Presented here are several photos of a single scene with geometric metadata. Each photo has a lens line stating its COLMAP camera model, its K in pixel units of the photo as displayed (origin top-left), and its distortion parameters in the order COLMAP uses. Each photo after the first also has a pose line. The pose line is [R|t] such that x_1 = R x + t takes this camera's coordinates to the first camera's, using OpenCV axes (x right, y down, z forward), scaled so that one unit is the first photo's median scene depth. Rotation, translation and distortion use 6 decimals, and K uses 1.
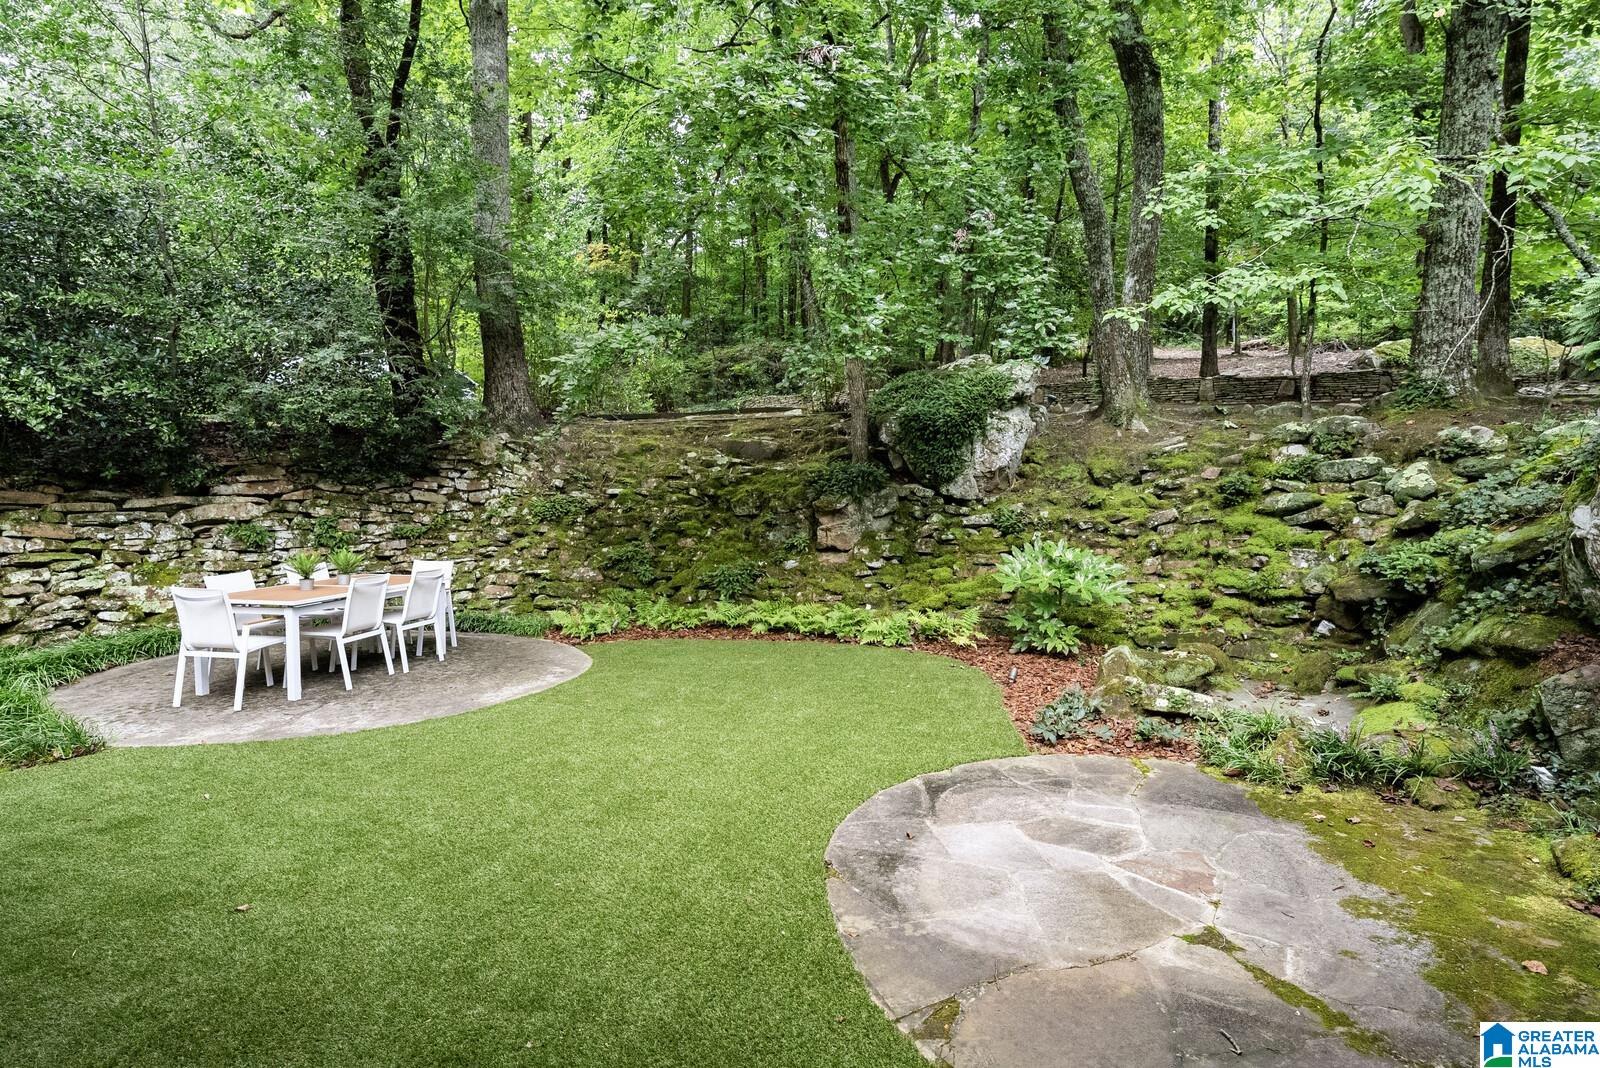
lens RADIAL K [[753.7, 0, 793.2], [0, 753.7, 534.8], [0, 0, 1]] dist [-0.000761, -0.000915]
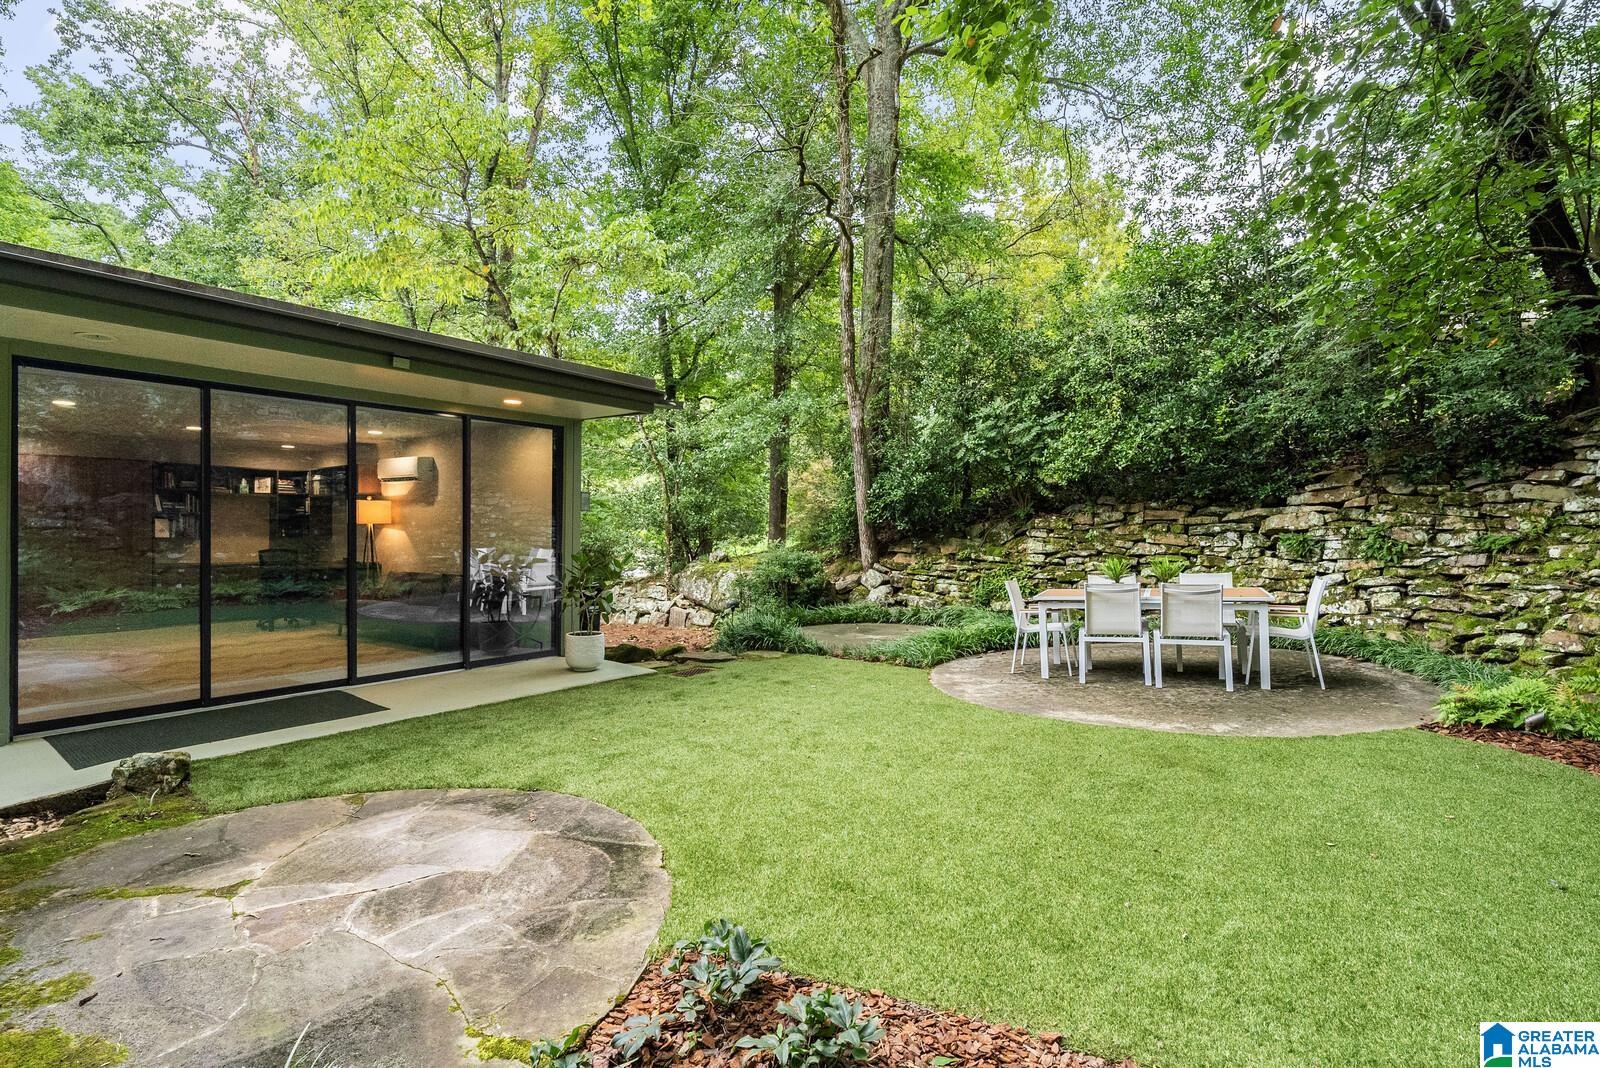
lens RADIAL K [[753.7, 0, 793.2], [0, 753.7, 534.8], [0, 0, 1]] dist [-0.000761, -0.000915]
pose [[-0.273330, -0.000849, -0.961920, 0.886236], [-0.010031, 0.999948, 0.001968, -0.016370], [0.961868, 0.010187, -0.273325, 1.328422]]
